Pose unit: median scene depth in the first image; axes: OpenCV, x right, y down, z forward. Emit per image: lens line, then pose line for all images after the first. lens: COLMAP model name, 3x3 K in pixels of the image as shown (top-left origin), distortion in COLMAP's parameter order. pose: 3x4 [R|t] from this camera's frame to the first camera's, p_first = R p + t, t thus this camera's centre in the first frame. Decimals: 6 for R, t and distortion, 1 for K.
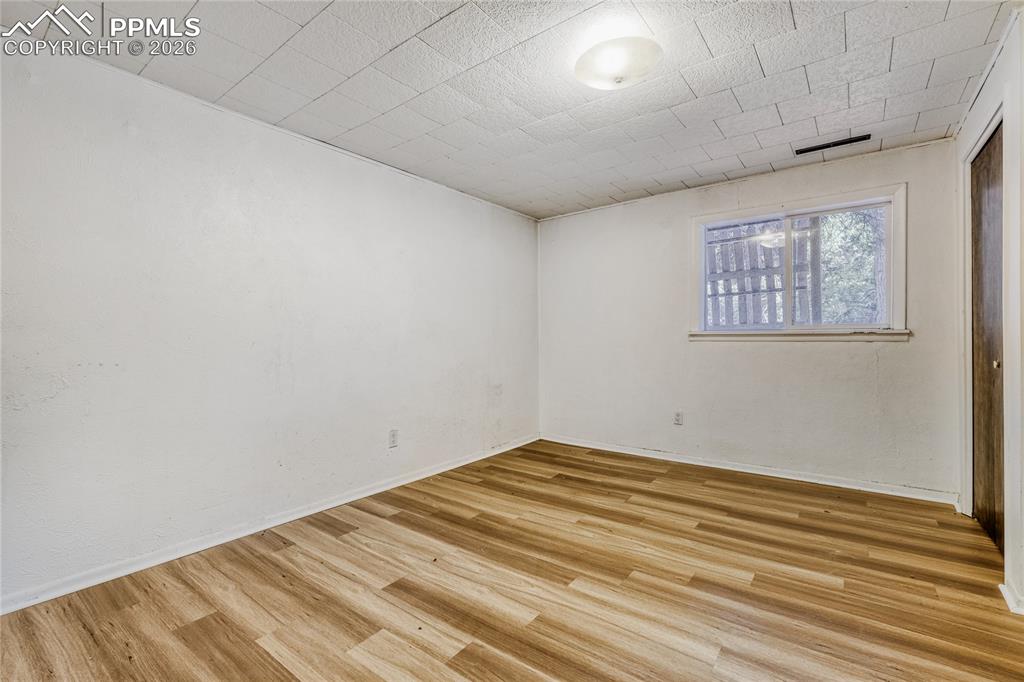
lens RADIAL K [[453.2, 0, 510.5], [0, 453.2, 338.8], [0, 0, 1]] dist [-0.003006, -0.000302]
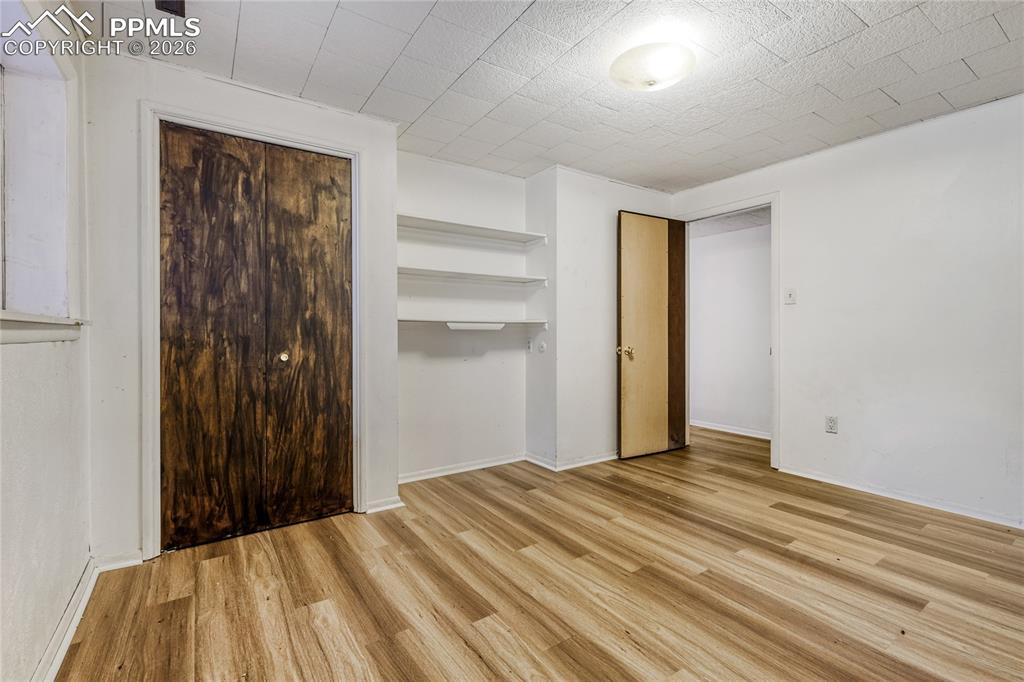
lens RADIAL K [[453.2, 0, 511.5], [0, 453.2, 337.6], [0, 0, 1]] dist [-0.003006, -0.000302]
pose [[-0.946761, 0.006470, 0.321871, 0.209606], [0.009327, 0.999930, 0.007336, 0.005467], [-0.321801, 0.009947, -0.946755, 2.067474]]
